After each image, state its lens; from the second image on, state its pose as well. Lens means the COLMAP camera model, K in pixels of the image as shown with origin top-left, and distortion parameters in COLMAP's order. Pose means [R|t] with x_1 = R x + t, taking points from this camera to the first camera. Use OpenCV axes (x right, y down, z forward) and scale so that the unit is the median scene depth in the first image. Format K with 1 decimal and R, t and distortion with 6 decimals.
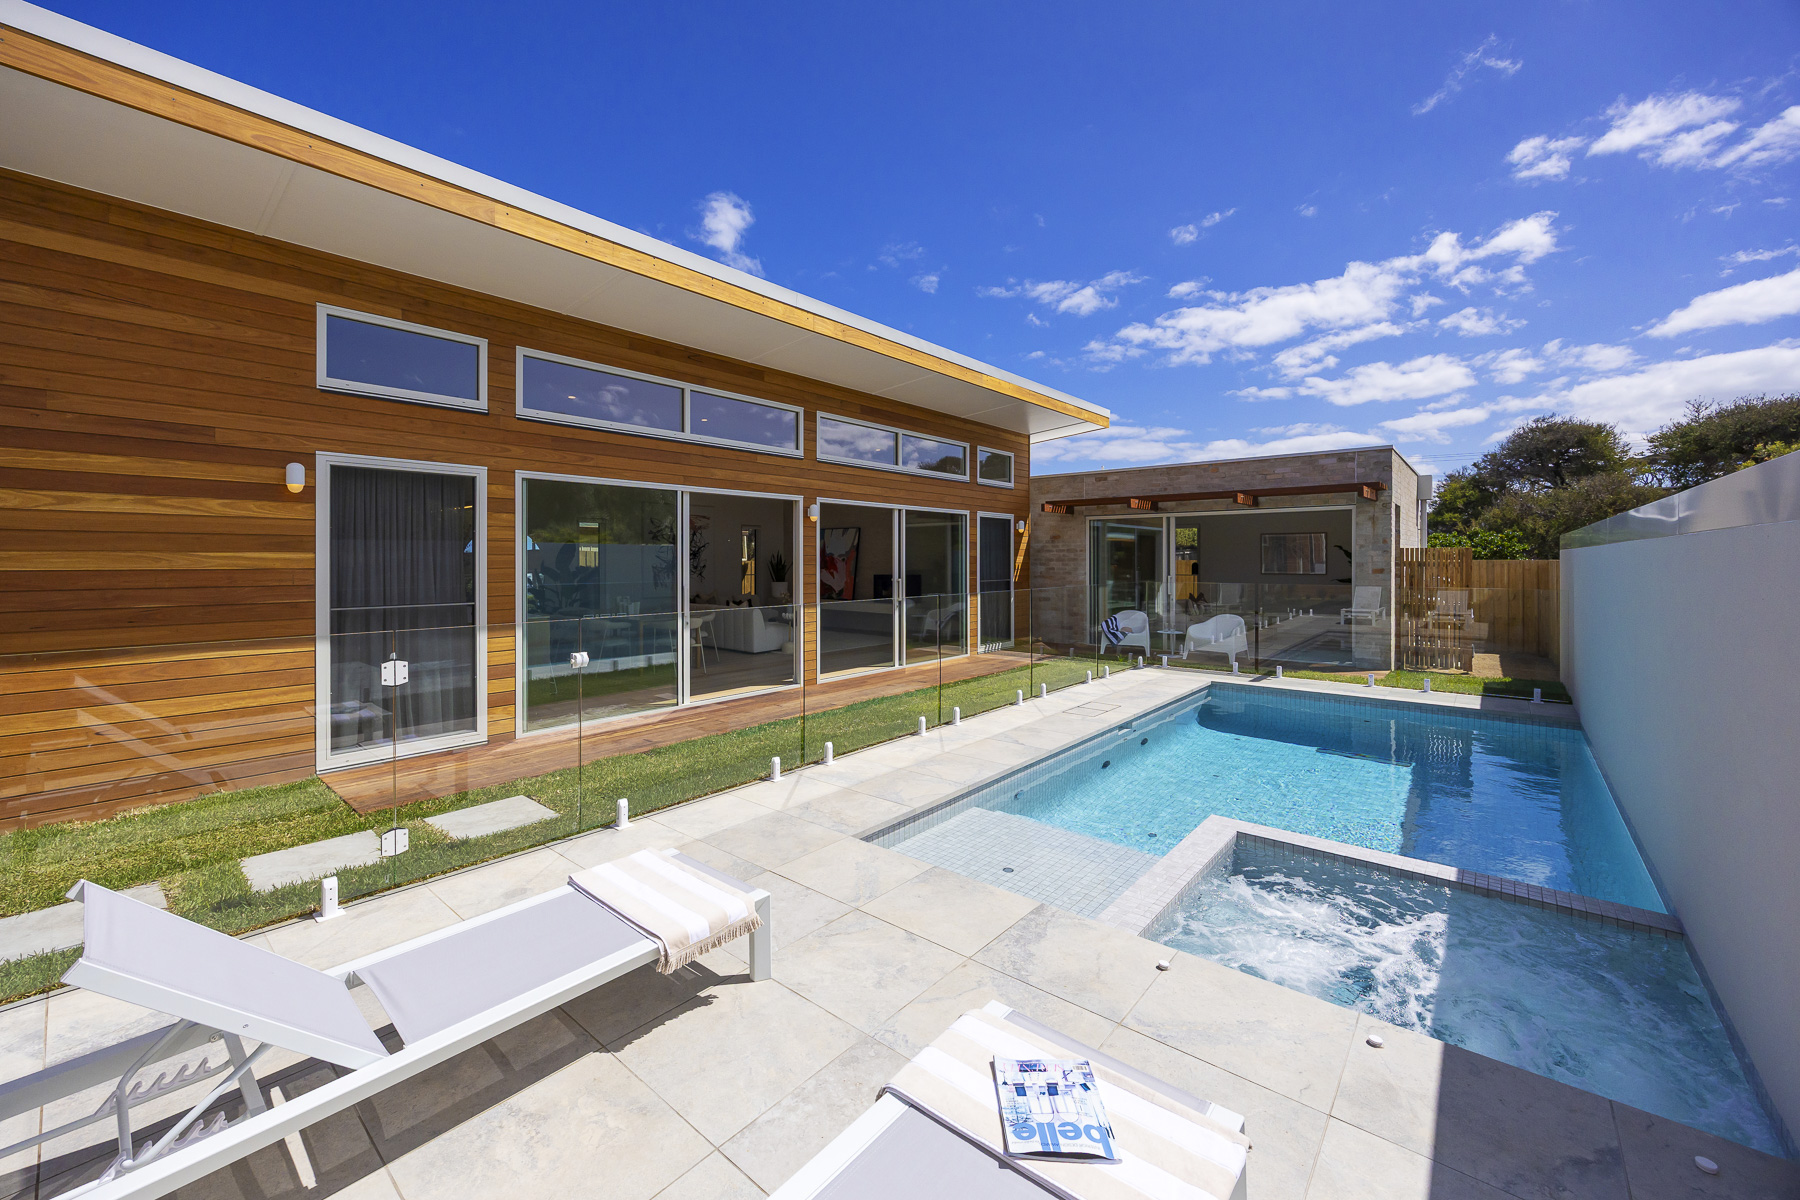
lens RADIAL K [[668.4, 0, 897.8], [0, 668.4, 556.6], [0, 0, 1]] dist [-0.001335, -0.000132]
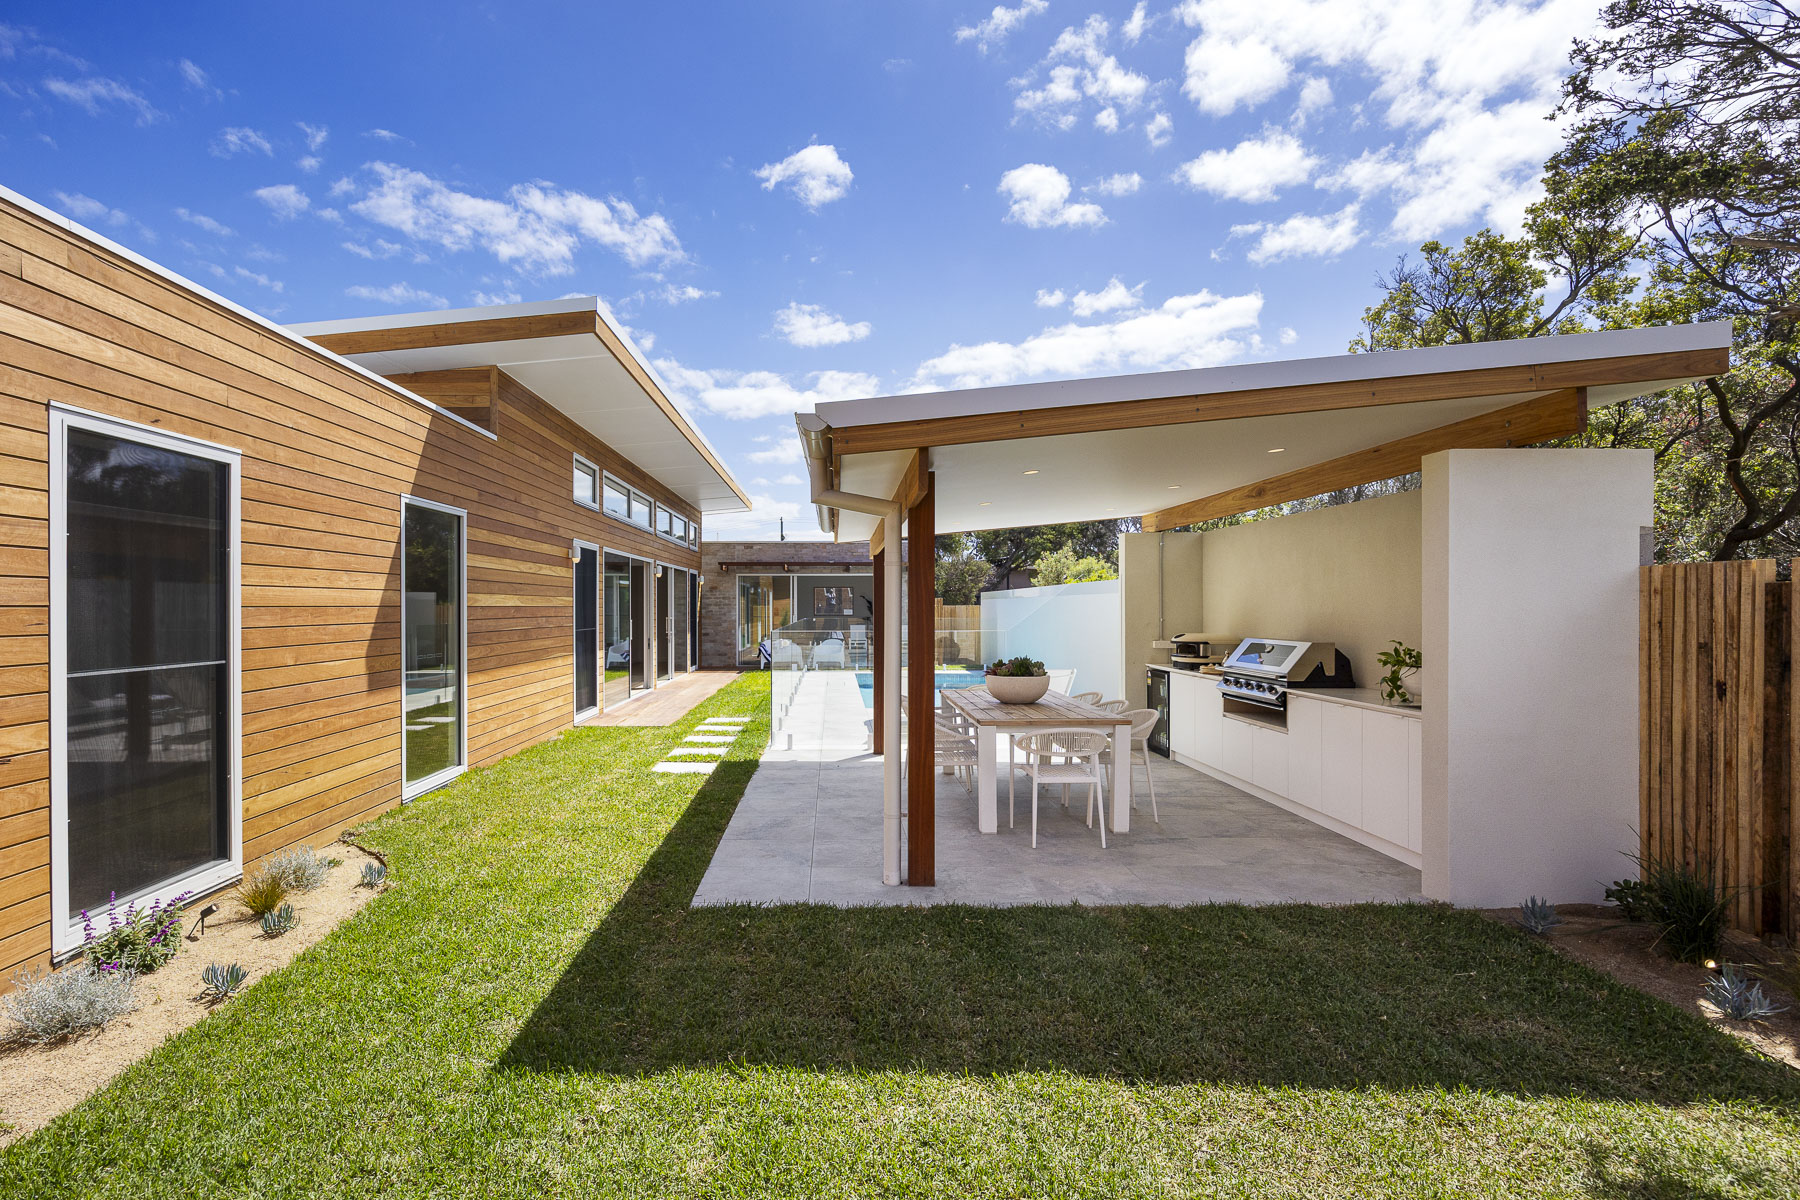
lens RADIAL K [[839.2, 0, 895.2], [0, 839.2, 612.1], [0, 0, 1]] dist [0.001652, 0.000123]
pose [[0.699885, -0.003298, 0.714248, -1.062278], [0.000258, 0.999990, 0.004364, 0.015697], [-0.714255, -0.002870, 0.699880, -0.643100]]
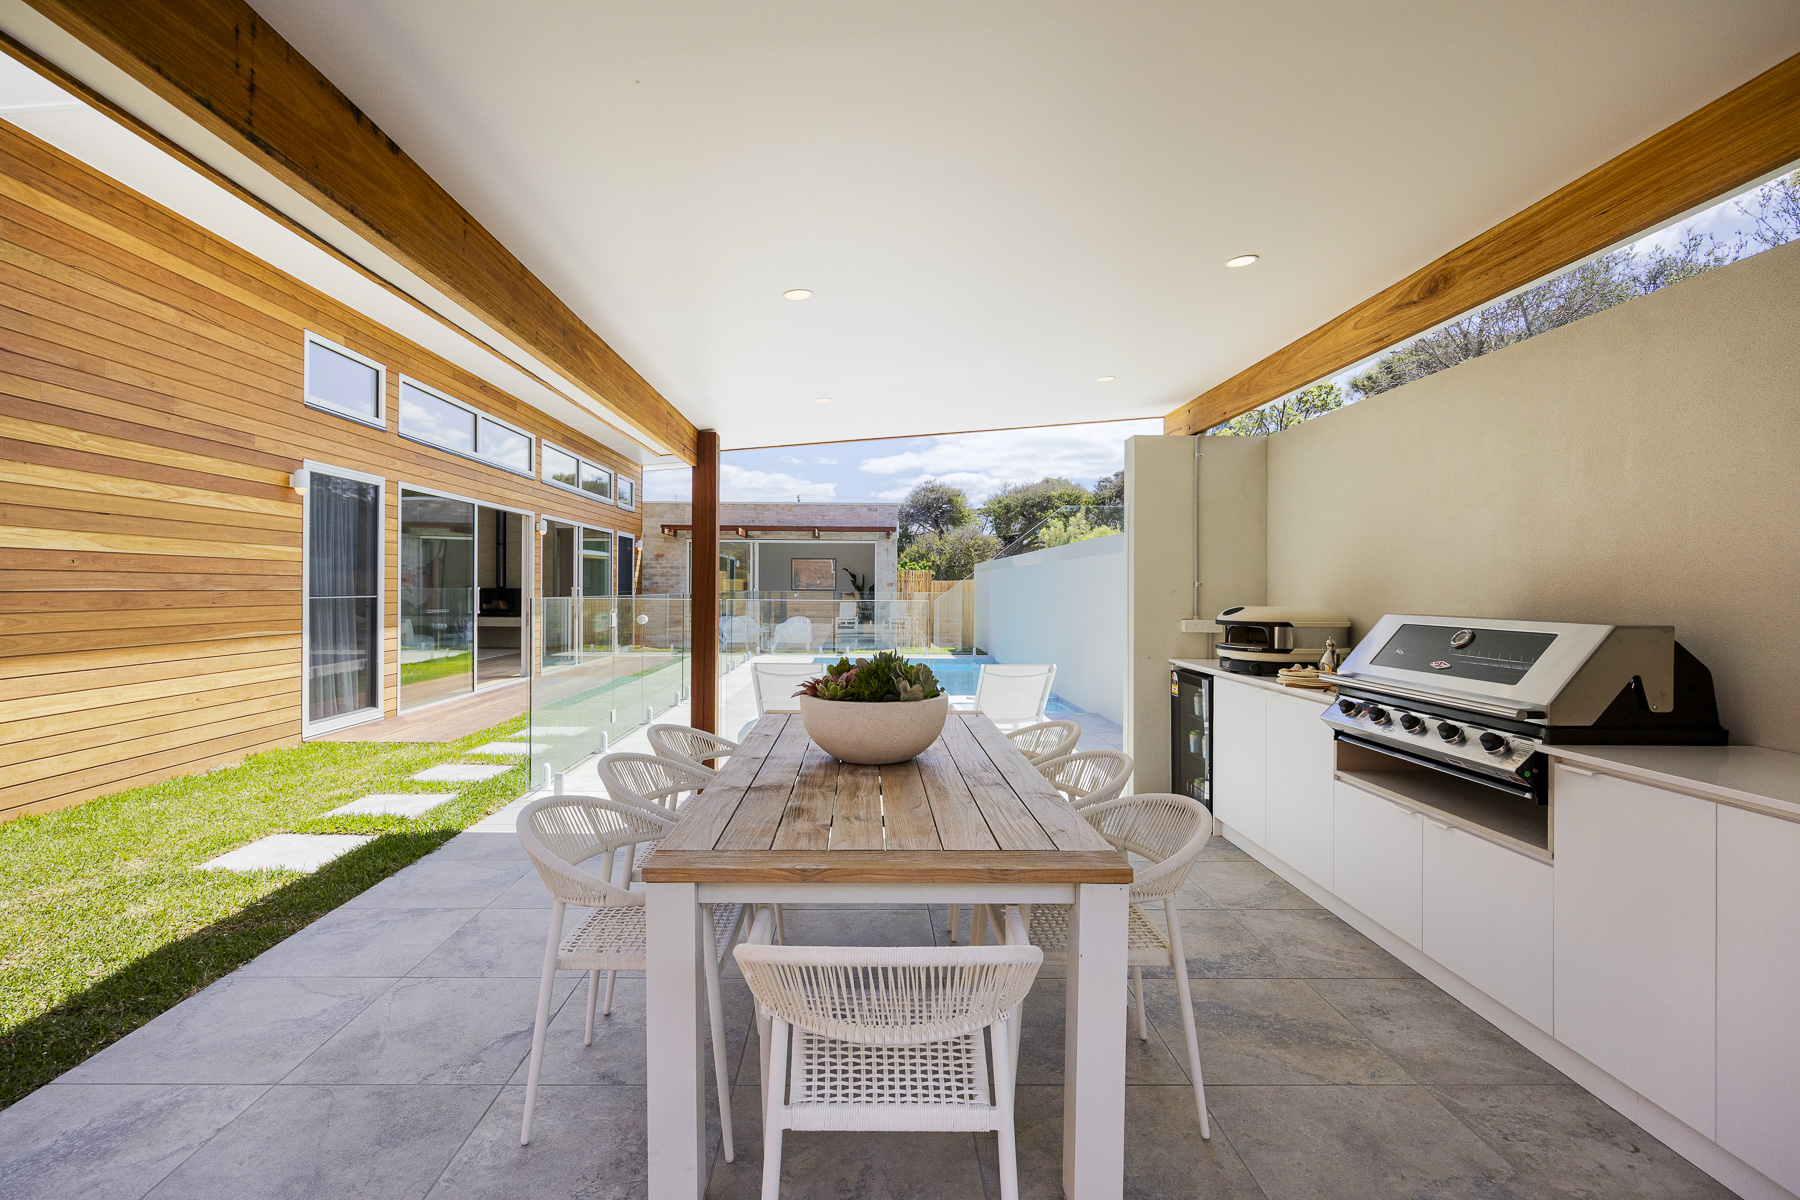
lens RADIAL K [[839.2, 0, 899.3], [0, 839.2, 587.7], [0, 0, 1]] dist [0.001652, 0.000123]
pose [[0.711583, 0.006036, 0.702576, -0.689102], [-0.007918, 0.999968, -0.000571, 0.033241], [-0.702557, -0.005157, 0.711608, -0.442494]]
